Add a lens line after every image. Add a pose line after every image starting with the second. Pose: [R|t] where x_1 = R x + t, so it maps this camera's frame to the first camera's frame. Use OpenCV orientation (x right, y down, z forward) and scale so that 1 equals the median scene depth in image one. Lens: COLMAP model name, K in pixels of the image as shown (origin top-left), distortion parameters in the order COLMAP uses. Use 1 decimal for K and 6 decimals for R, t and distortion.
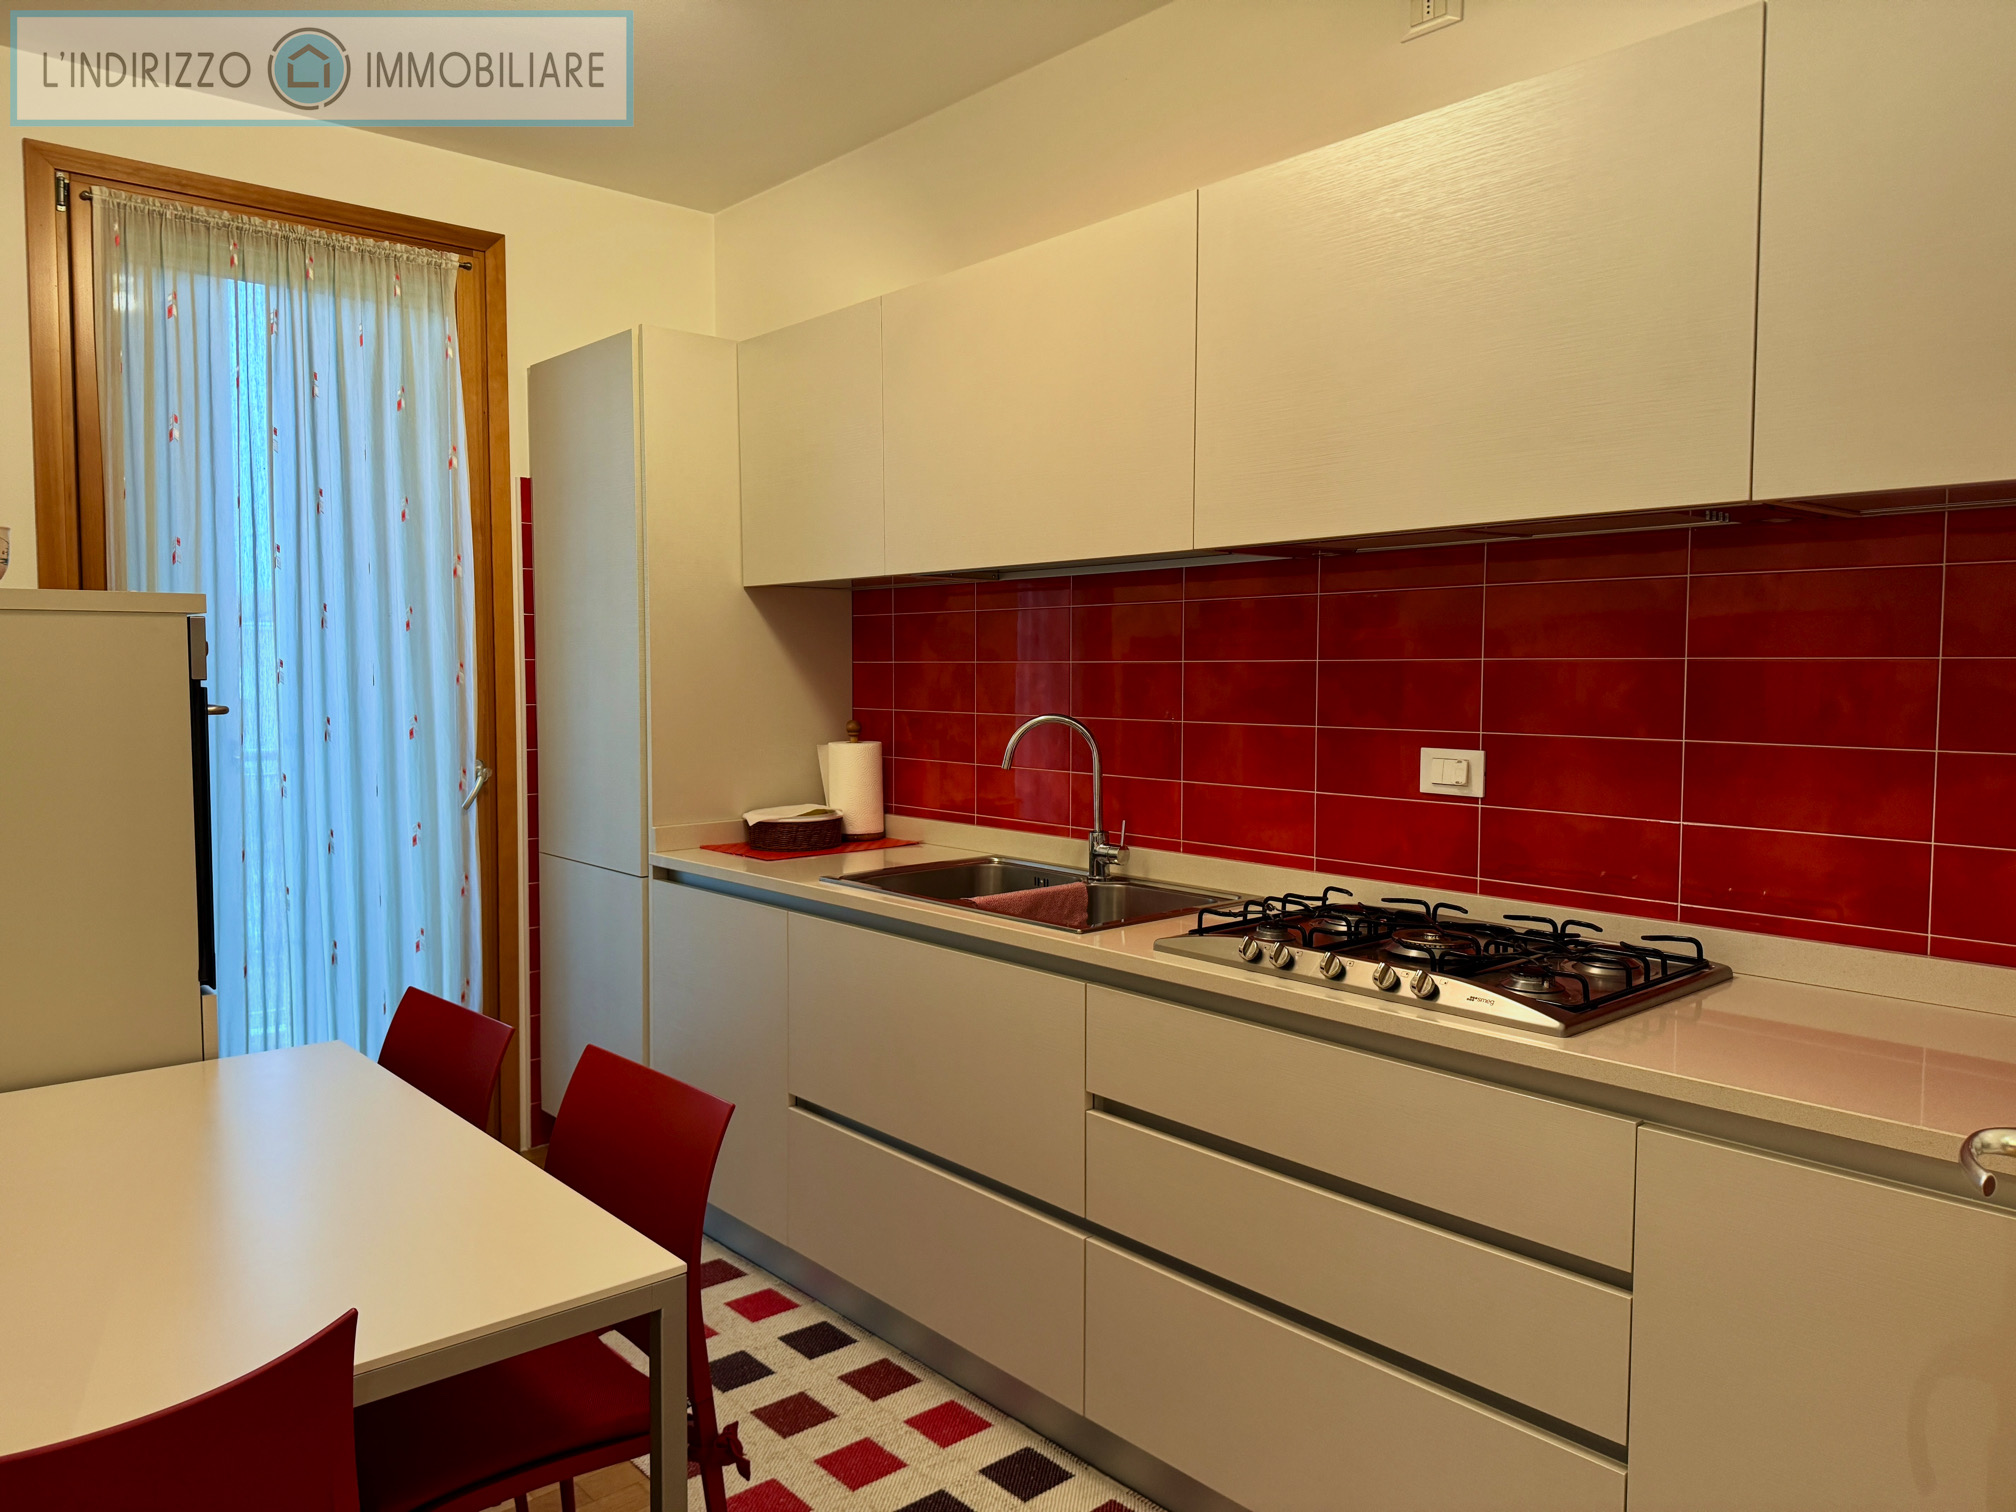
lens RADIAL K [[1434.4, 0, 1004.1], [0, 1434.4, 750.4], [0, 0, 1]] dist [0.064606, -0.082276]
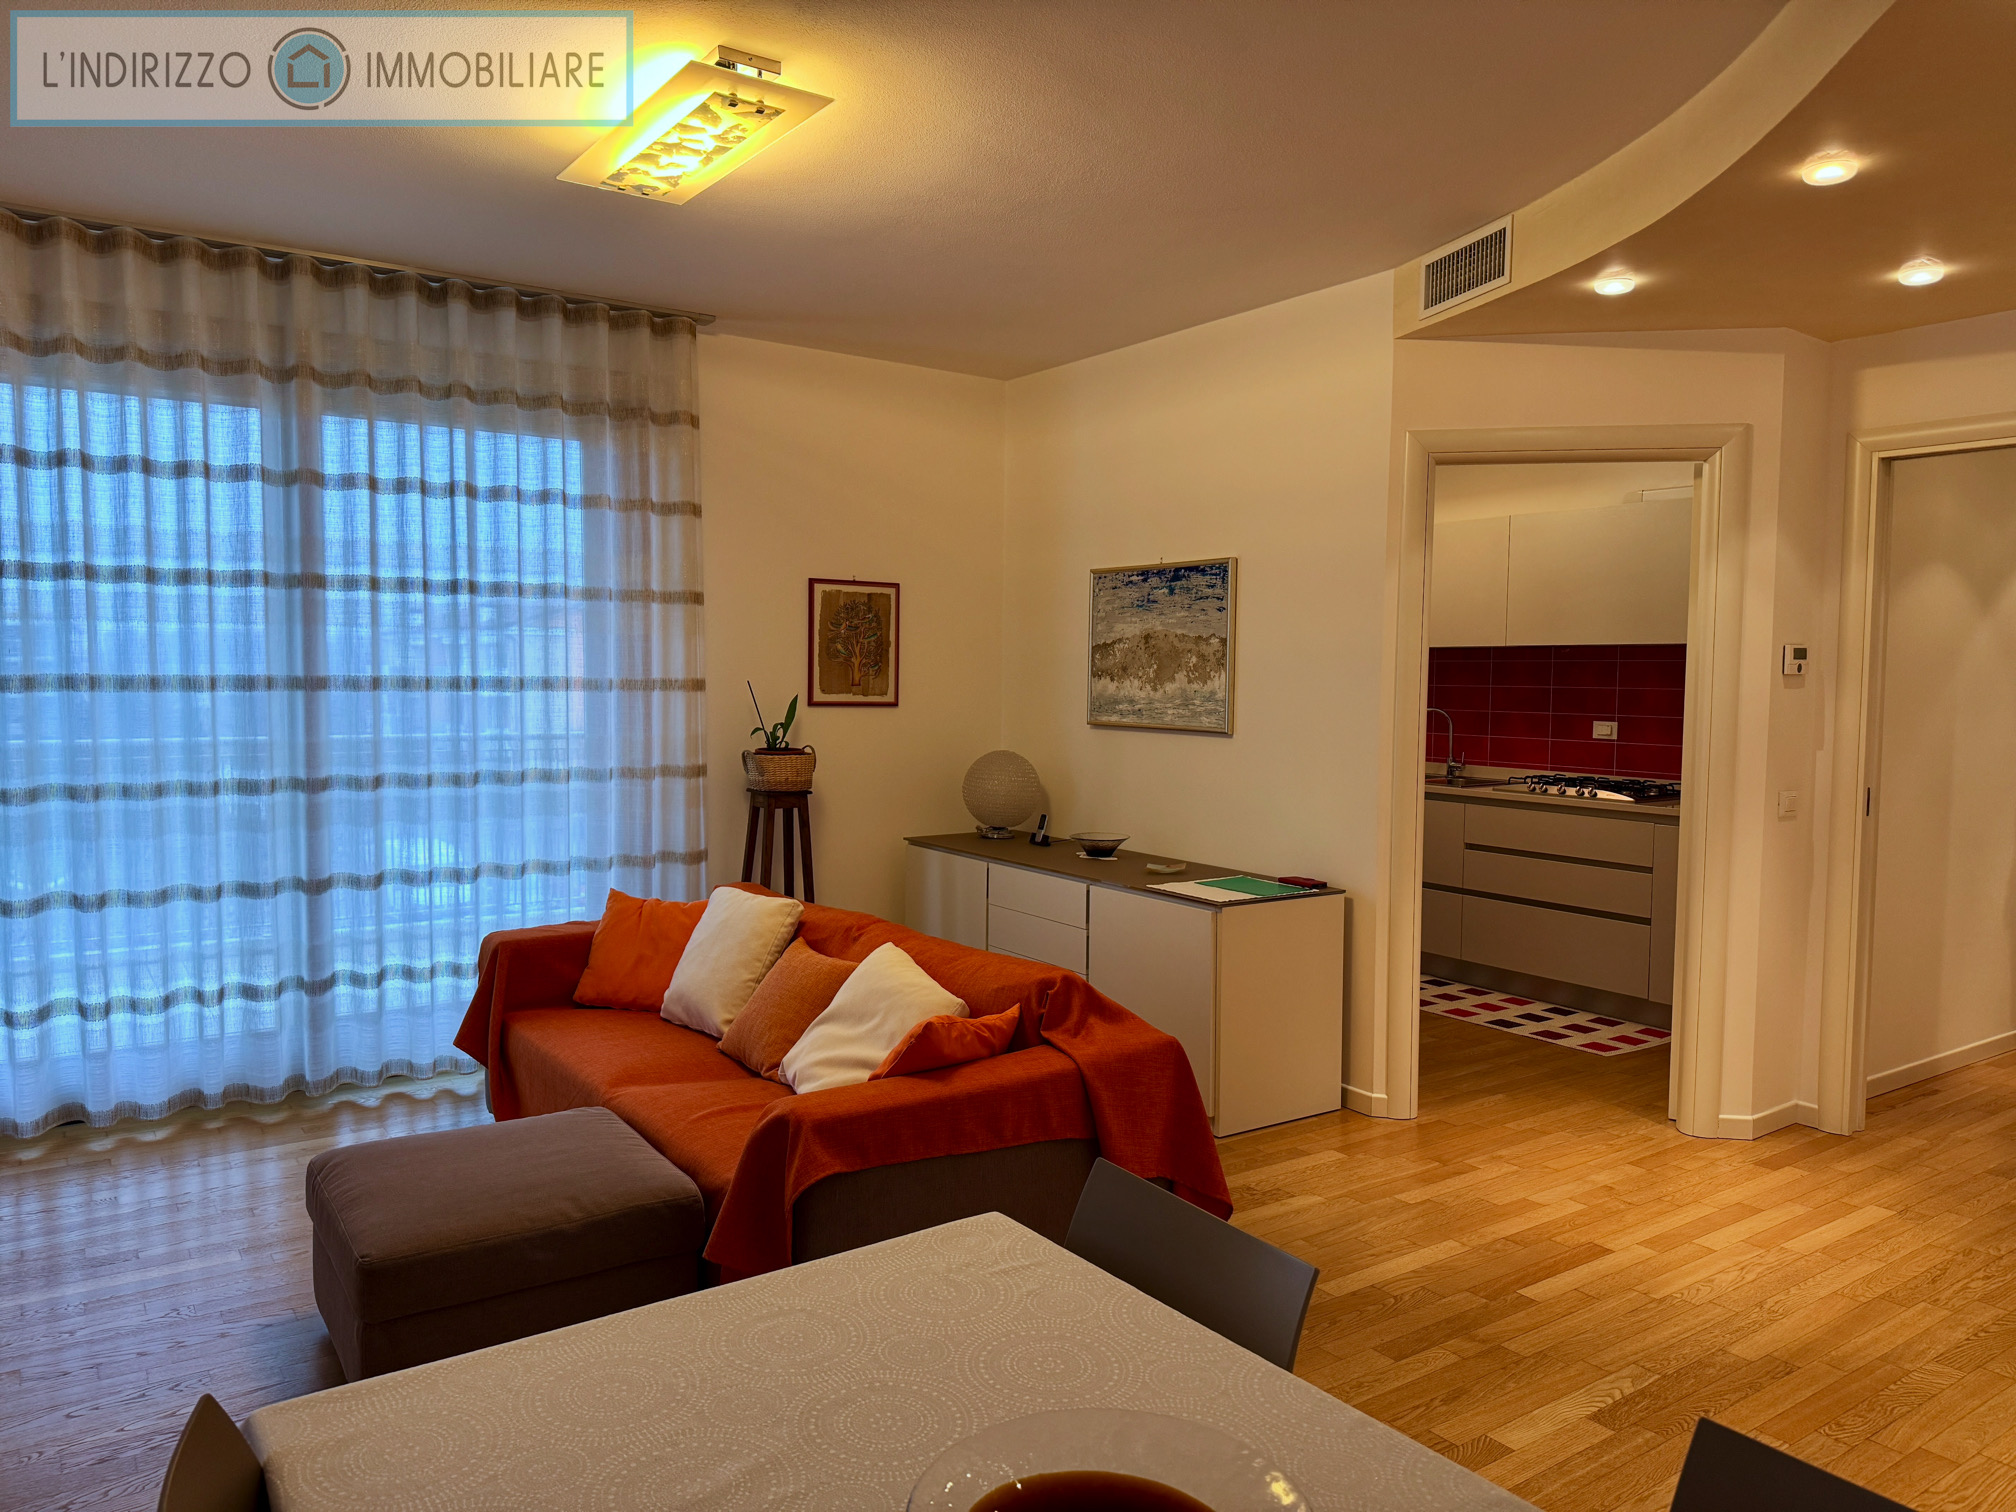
lens RADIAL K [[1434.4, 0, 1008.7], [0, 1434.4, 747.4], [0, 0, 1]] dist [0.064606, -0.082276]
pose [[0.994094, 0.018508, -0.106932, -0.518414], [-0.018872, 0.999819, -0.002401, 0.076119], [0.106868, 0.004405, 0.994263, -1.844486]]
